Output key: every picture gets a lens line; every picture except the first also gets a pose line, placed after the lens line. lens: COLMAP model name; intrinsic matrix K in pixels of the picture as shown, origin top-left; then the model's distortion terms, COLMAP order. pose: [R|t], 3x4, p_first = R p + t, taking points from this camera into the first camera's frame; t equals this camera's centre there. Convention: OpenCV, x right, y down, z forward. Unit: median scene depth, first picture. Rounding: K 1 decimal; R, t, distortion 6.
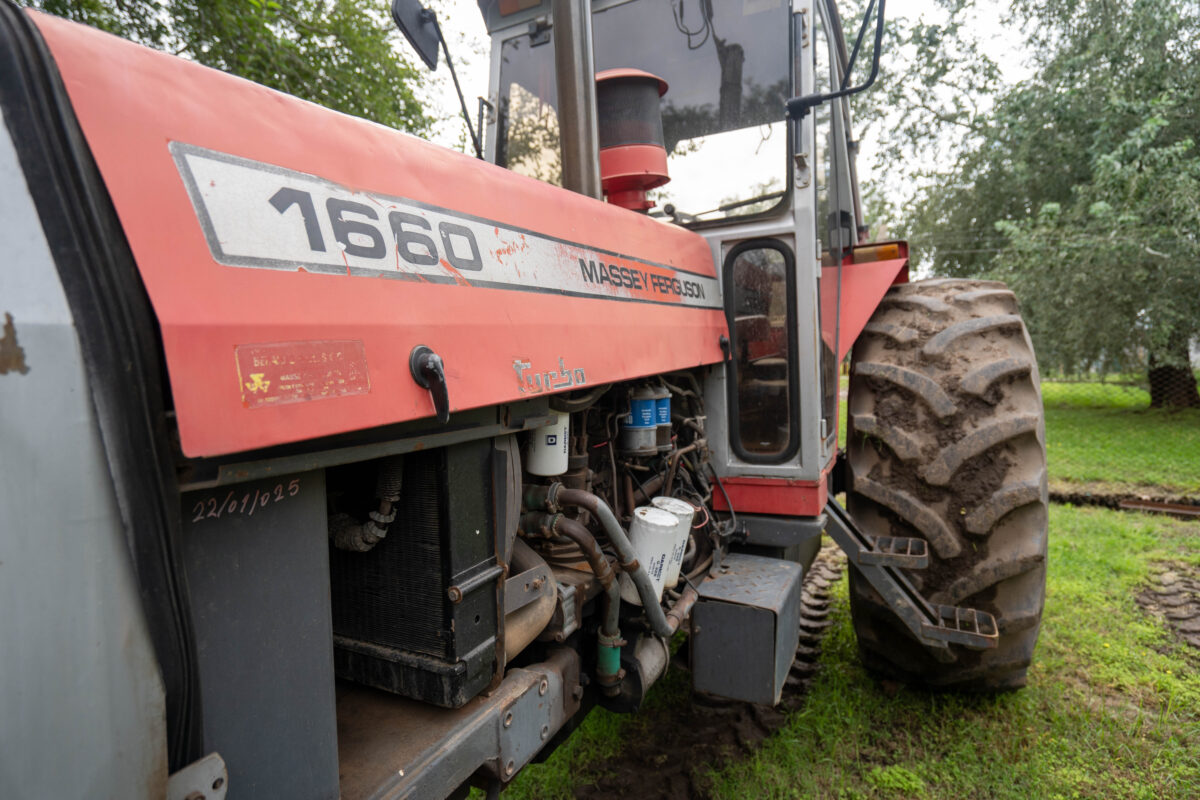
lens RADIAL K [[643.4, 0, 602.0], [0, 643.4, 394.9], [0, 0, 1]] dist [-0.021148, 0.010540]
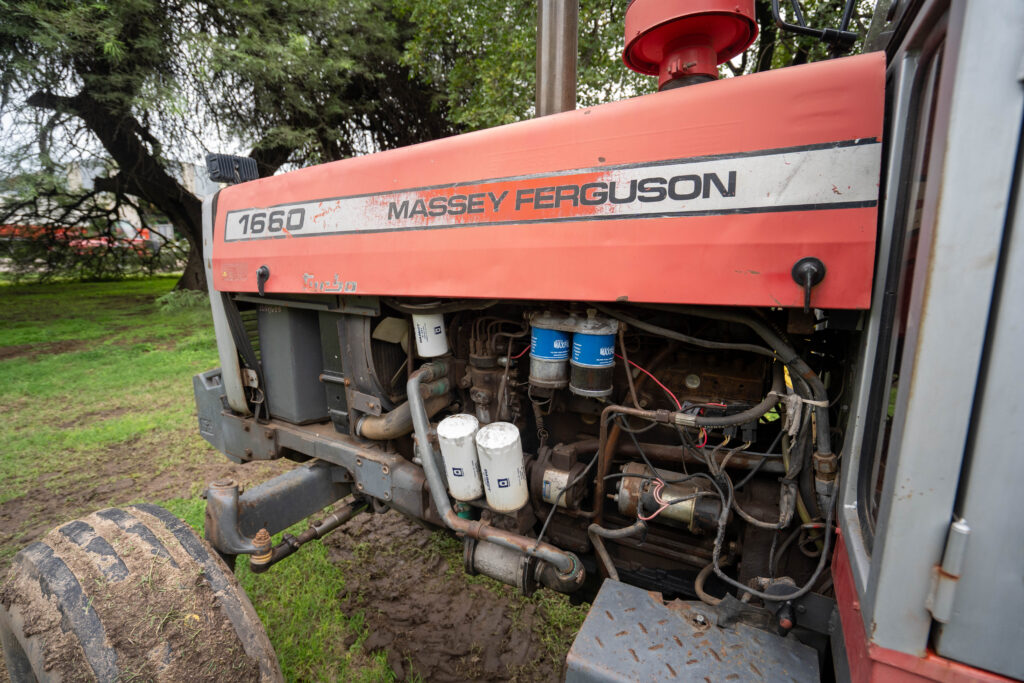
lens RADIAL K [[474.5, 0, 513.5], [0, 474.5, 340.9], [0, 0, 1]] dist [-0.043196, 0.009608]
pose [[-0.058978, 0.216599, -0.974478, 0.564687], [-0.062833, 0.973436, 0.220170, -0.092424], [0.996280, 0.074214, -0.043802, 0.753252]]
